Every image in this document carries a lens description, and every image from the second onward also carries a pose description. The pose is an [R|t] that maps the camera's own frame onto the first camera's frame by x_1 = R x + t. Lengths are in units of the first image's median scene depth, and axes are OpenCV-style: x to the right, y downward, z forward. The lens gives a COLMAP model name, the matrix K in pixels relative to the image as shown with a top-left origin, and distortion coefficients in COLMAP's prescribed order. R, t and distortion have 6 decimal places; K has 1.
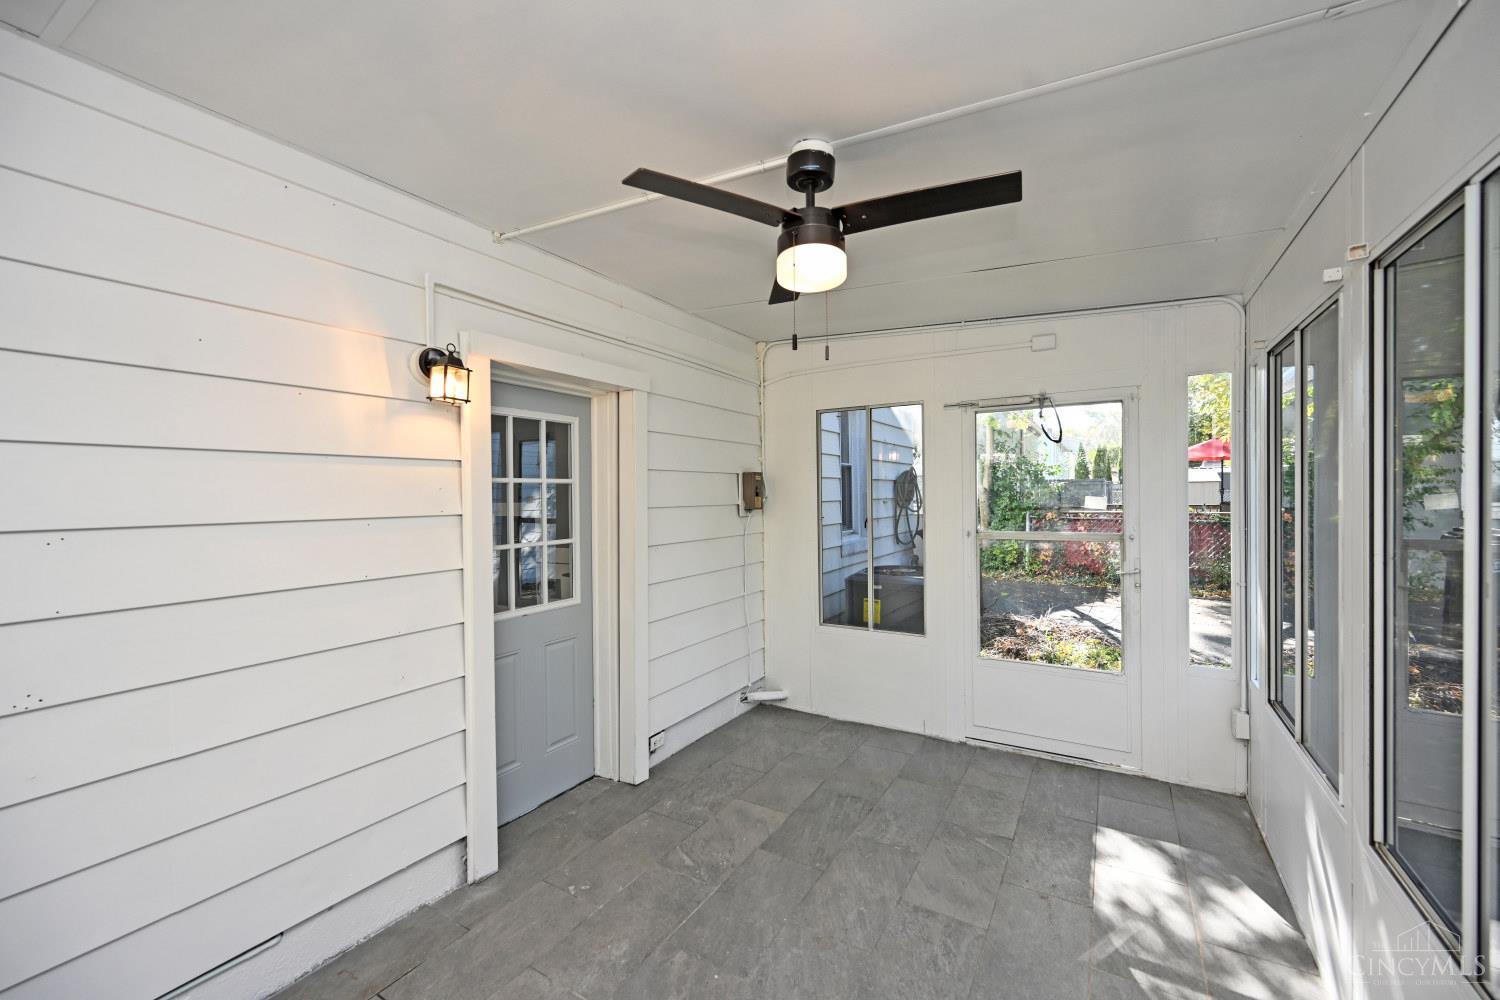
lens RADIAL K [[600.8, 0, 748.5], [0, 600.8, 499.1], [0, 0, 1]] dist [-0.002640, 0.000022]
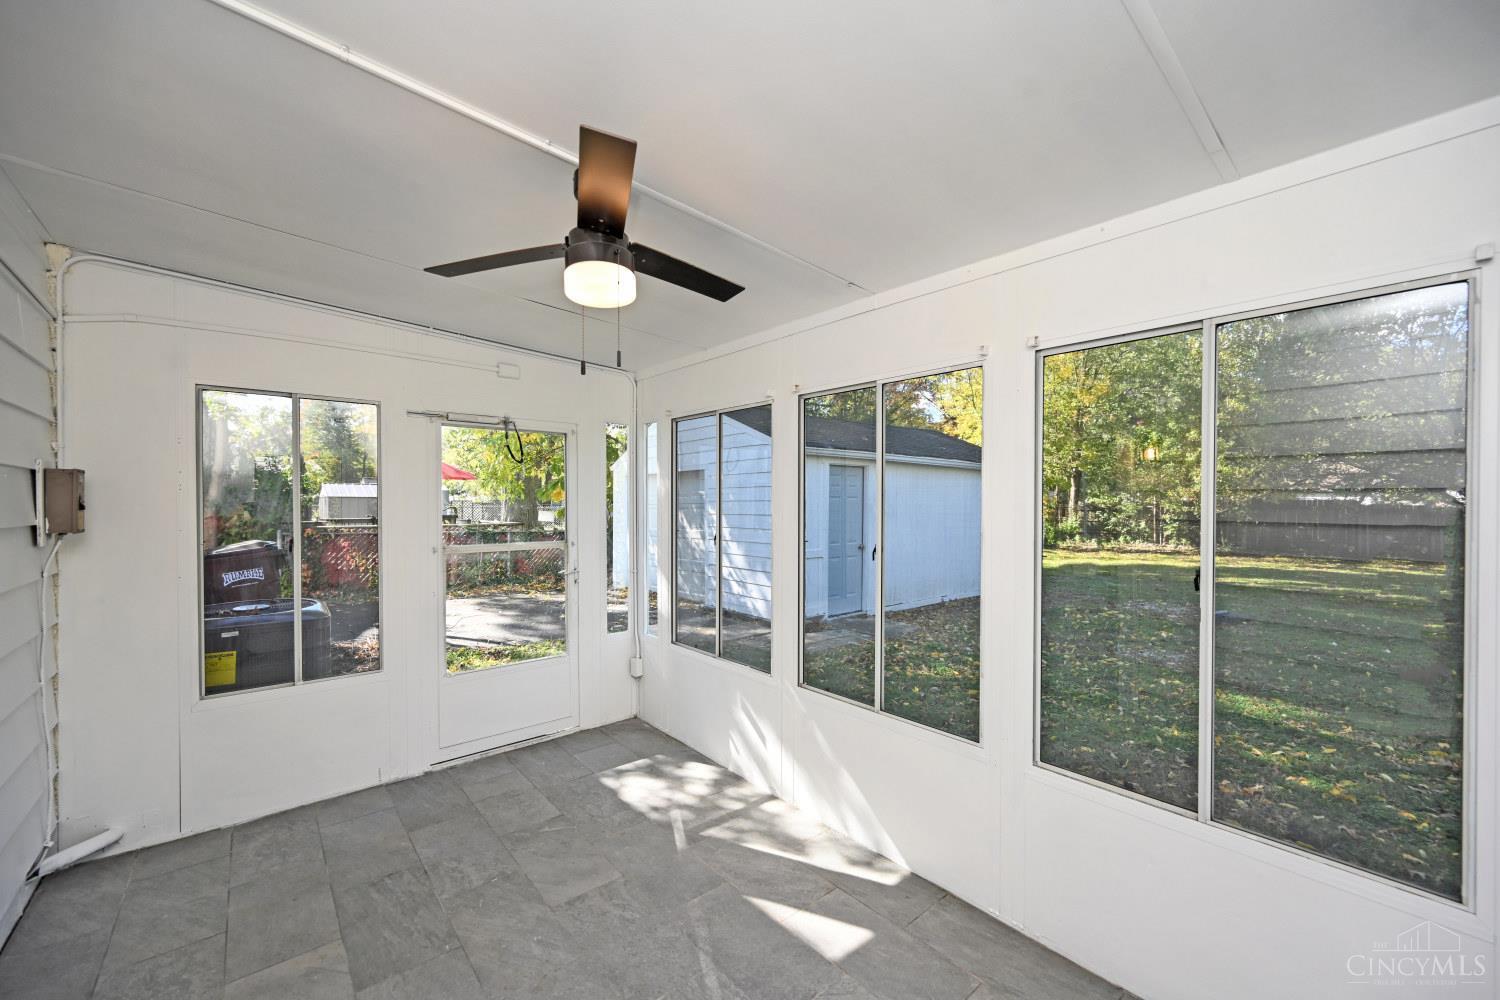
lens RADIAL K [[600.8, 0, 745.0], [0, 600.8, 502.2], [0, 0, 1]] dist [-0.002640, 0.000022]
pose [[0.309013, 0.014047, 0.950954, -0.452945], [0.004515, 0.999858, -0.016236, -0.000412], [-0.951047, 0.009310, 0.308905, 0.269851]]
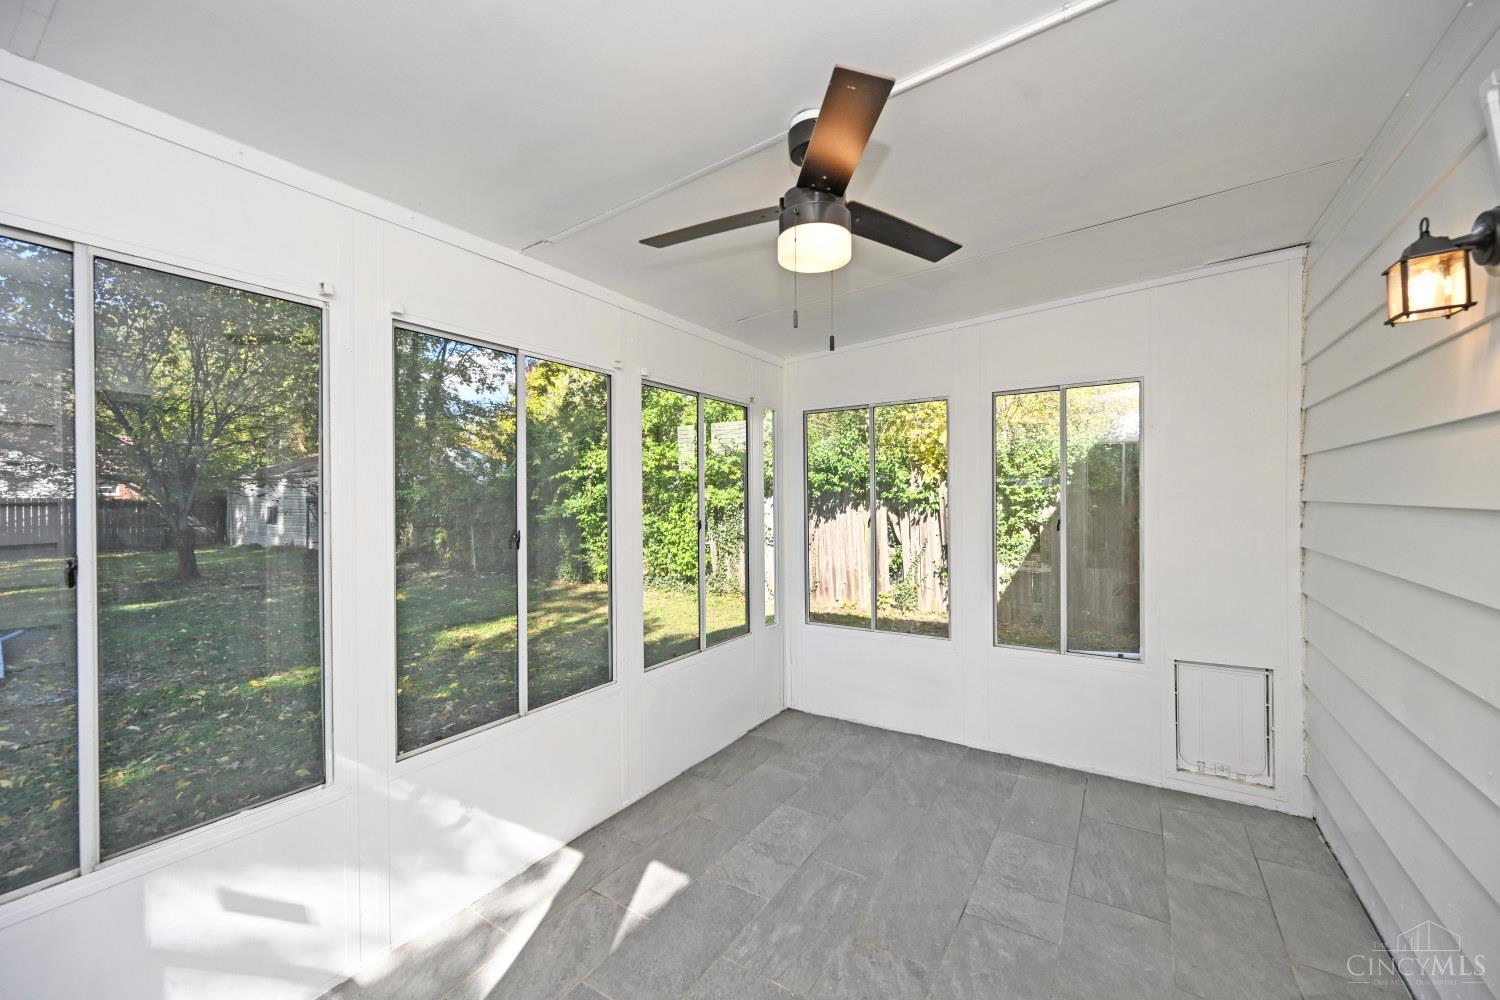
lens RADIAL K [[600.8, 0, 744.8], [0, 600.8, 505.5], [0, 0, 1]] dist [-0.002640, 0.000022]
pose [[-0.999284, 0.016129, 0.034224, 0.111916], [0.017126, 0.999431, 0.029061, -0.005218], [-0.033736, 0.029626, -0.998992, 1.134951]]
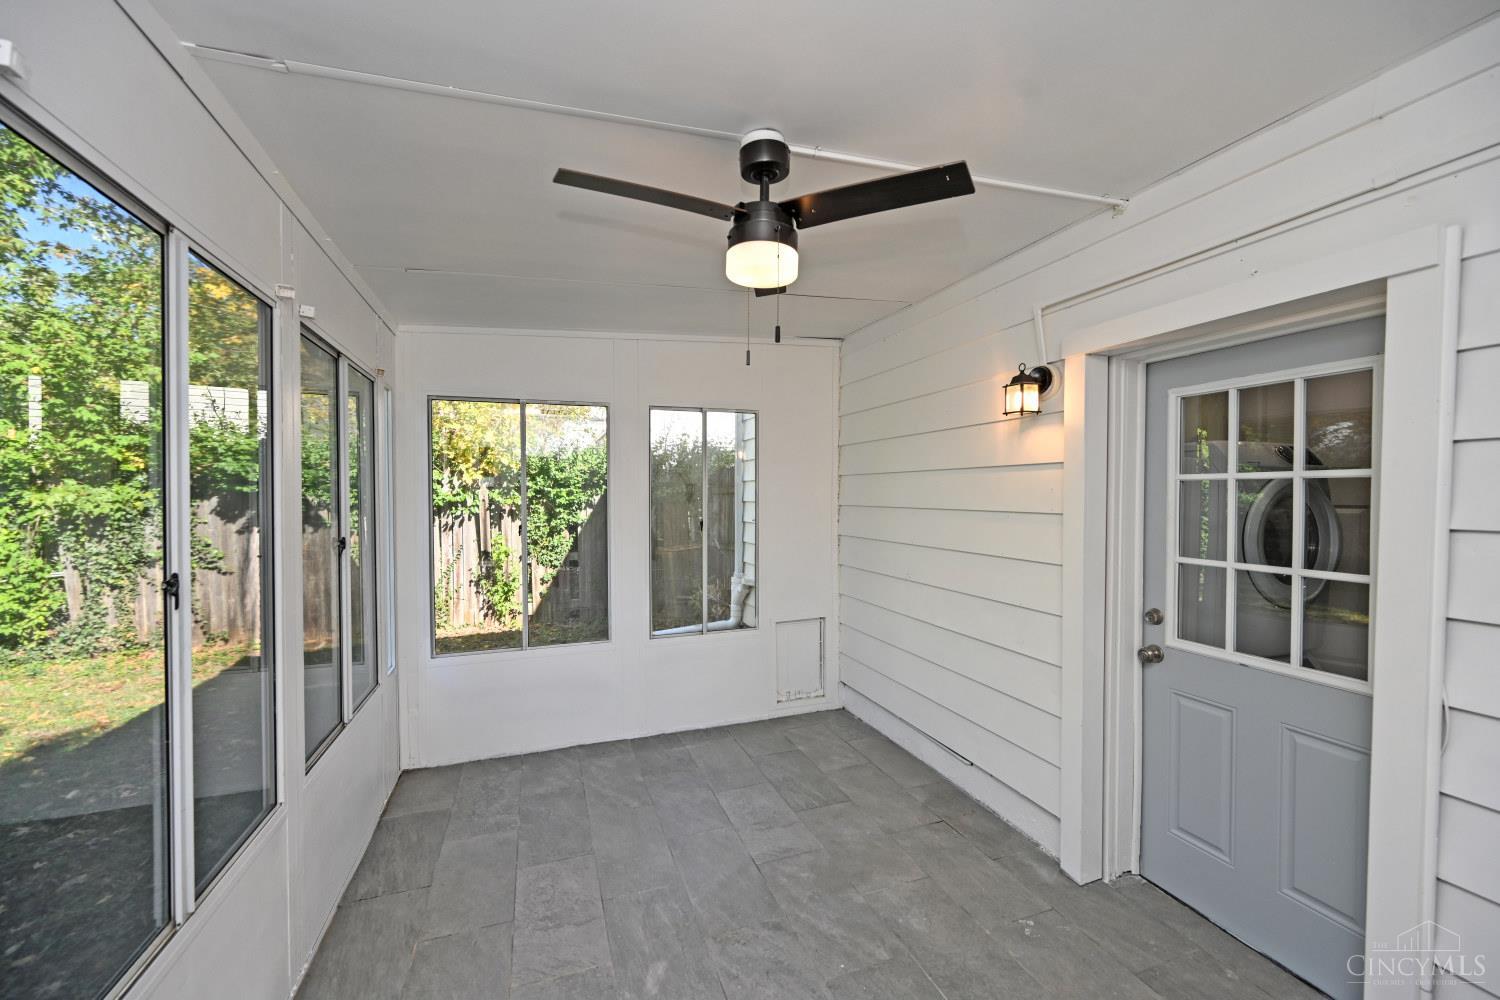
lens RADIAL K [[600.8, 0, 766.0], [0, 600.8, 505.0], [0, 0, 1]] dist [-0.002640, 0.000022]
pose [[-0.615585, 0.023448, -0.787721, 0.505005], [-0.005399, 0.999408, 0.033968, -0.016613], [0.788052, 0.025163, -0.615094, 0.934179]]
